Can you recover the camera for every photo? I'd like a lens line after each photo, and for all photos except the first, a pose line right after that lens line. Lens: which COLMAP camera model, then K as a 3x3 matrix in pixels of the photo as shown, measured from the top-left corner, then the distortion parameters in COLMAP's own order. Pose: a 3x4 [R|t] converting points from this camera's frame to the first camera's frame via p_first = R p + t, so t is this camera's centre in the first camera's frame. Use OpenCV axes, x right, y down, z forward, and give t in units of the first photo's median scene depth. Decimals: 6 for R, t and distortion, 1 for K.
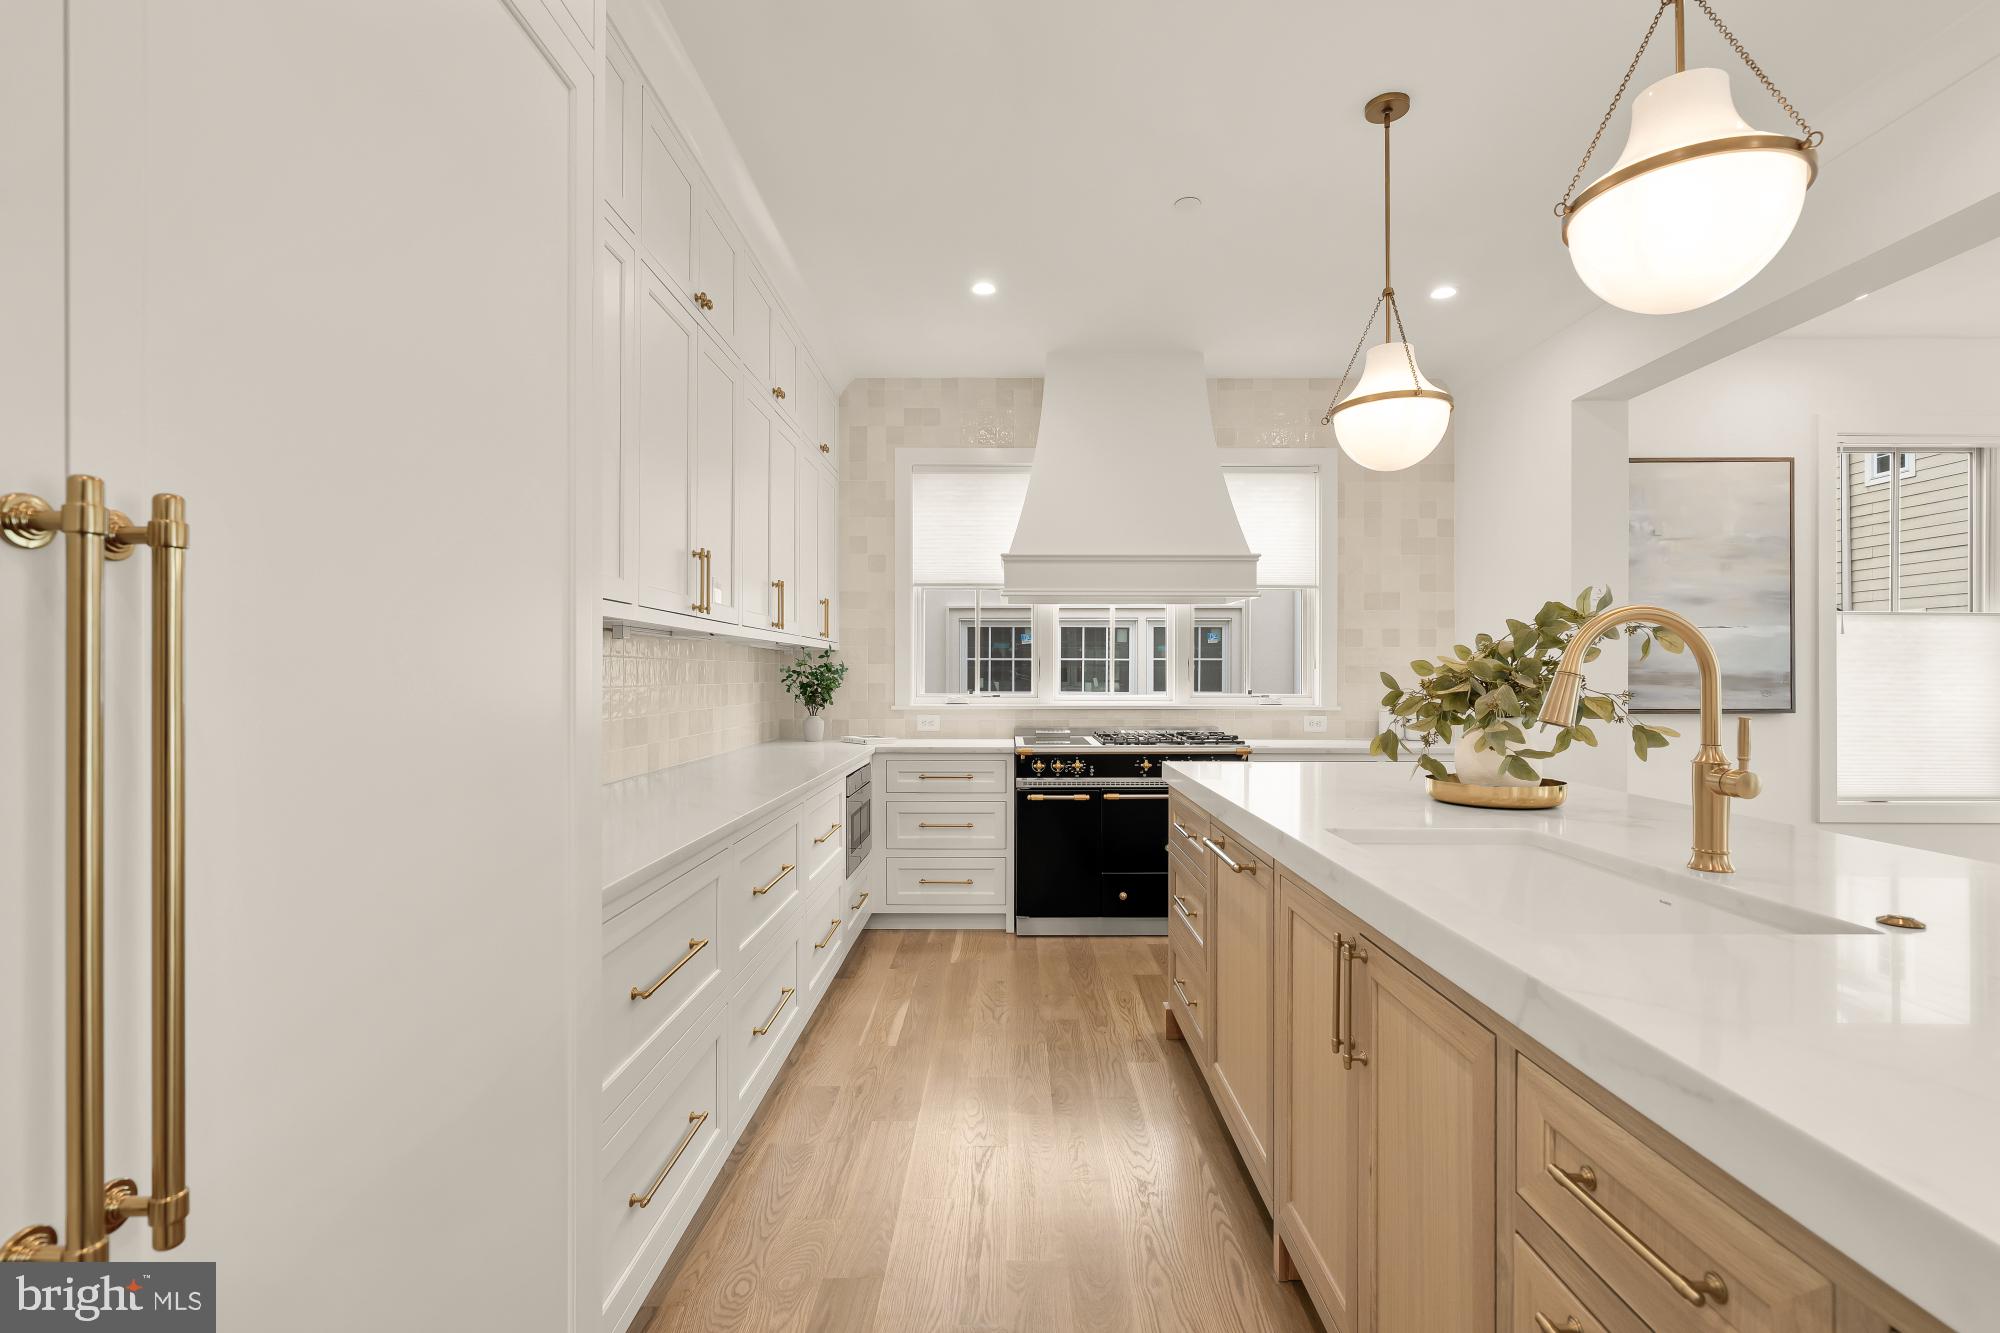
lens RADIAL K [[909.4, 0, 1000.0], [0, 909.4, 666.5], [0, 0, 1]] dist [-0.000308, 0.000380]
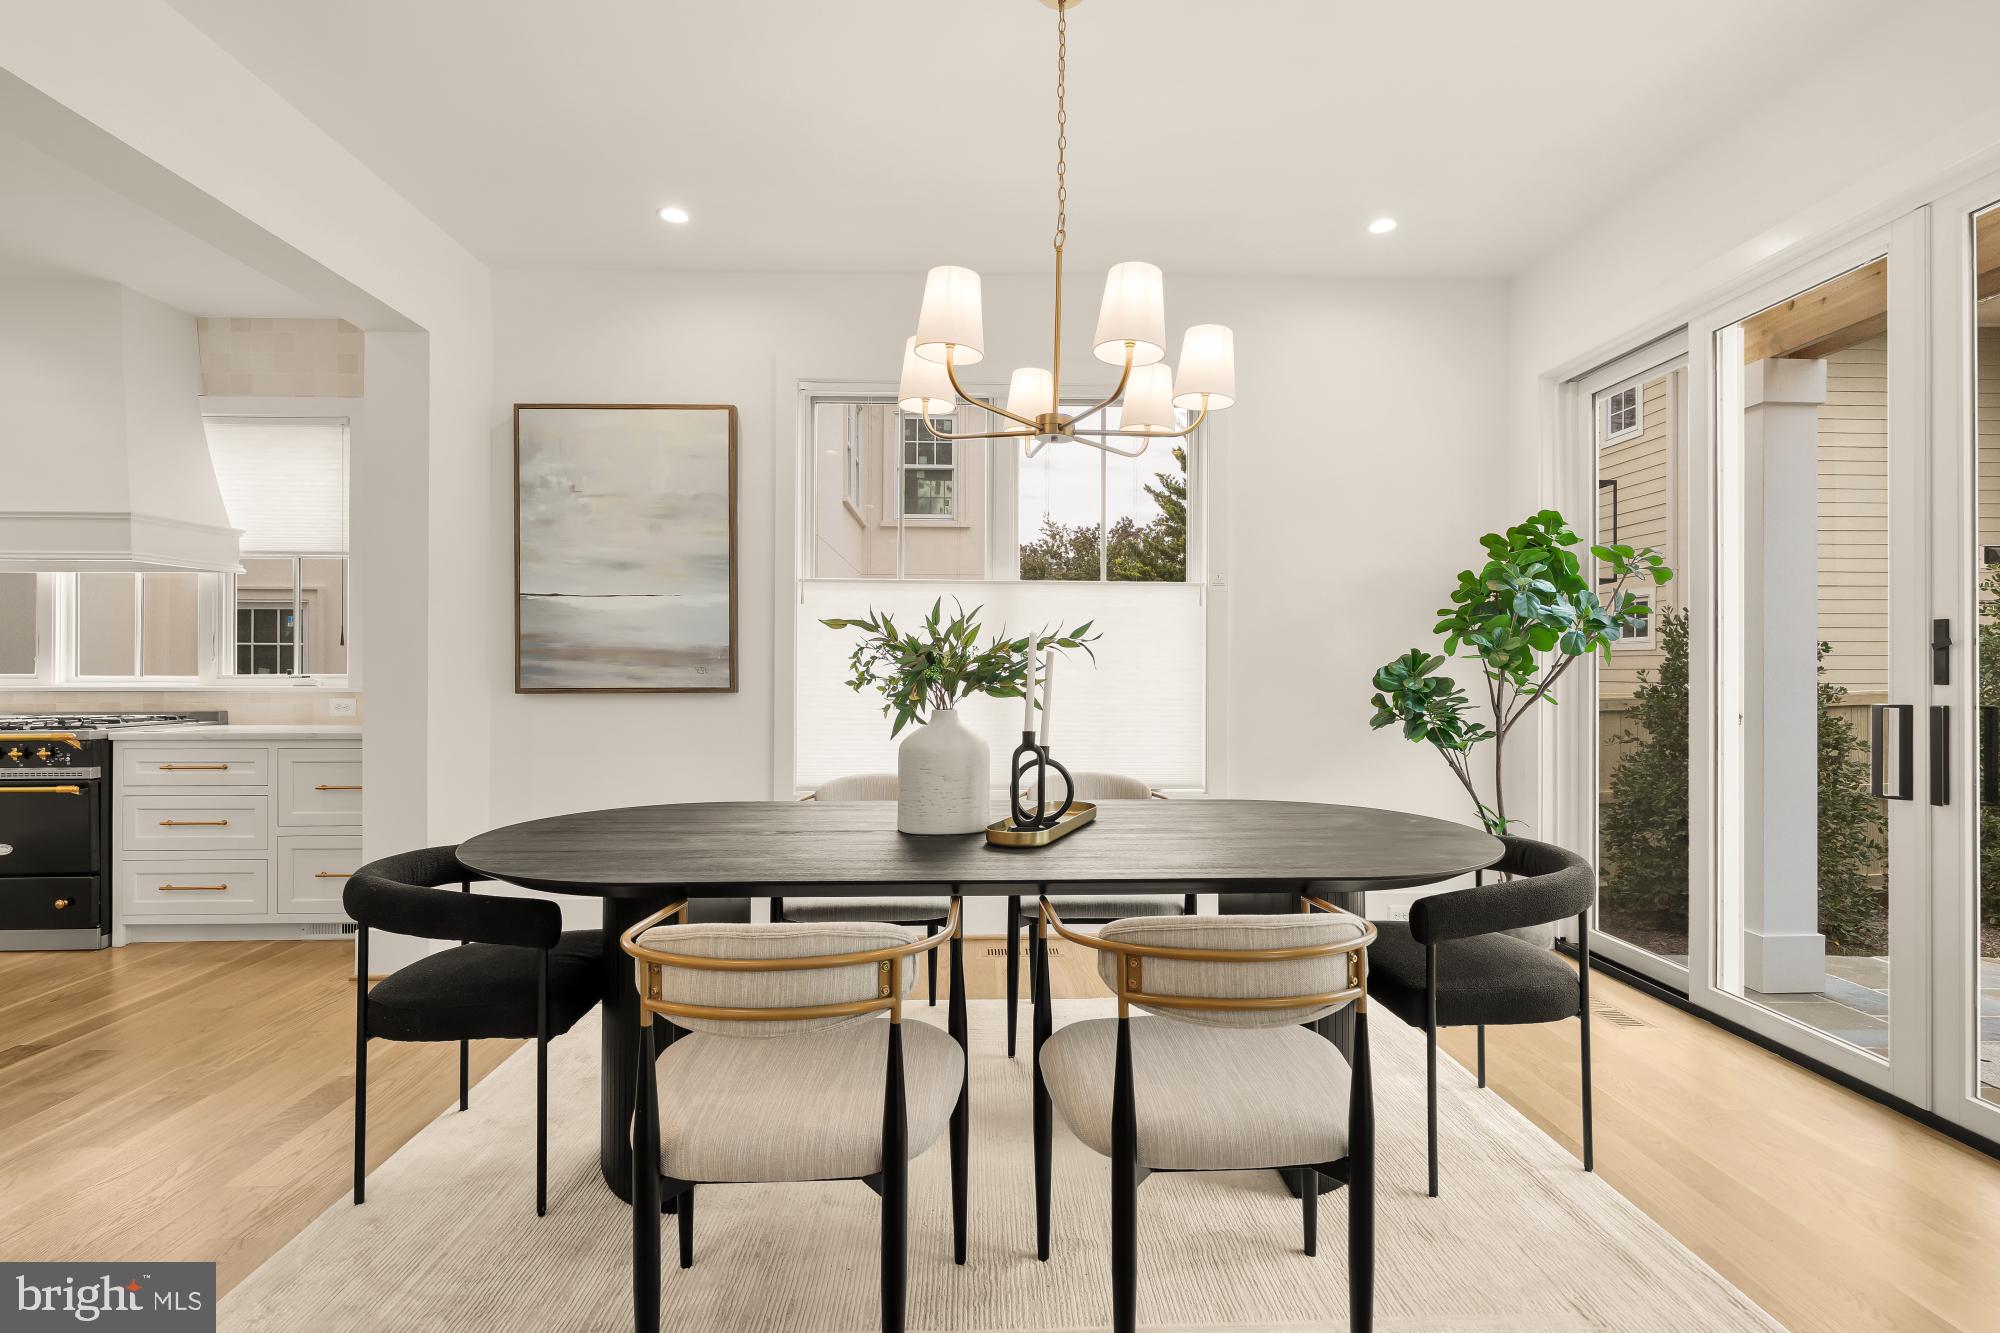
lens RADIAL K [[909.4, 0, 1000.0], [0, 909.4, 666.5], [0, 0, 1]] dist [-0.000308, 0.000380]
pose [[0.999632, 0.000510, 0.027105, 1.103917], [-0.000318, 0.999975, -0.007092, 0.031929], [-0.027108, 0.007081, 0.999607, 0.105562]]
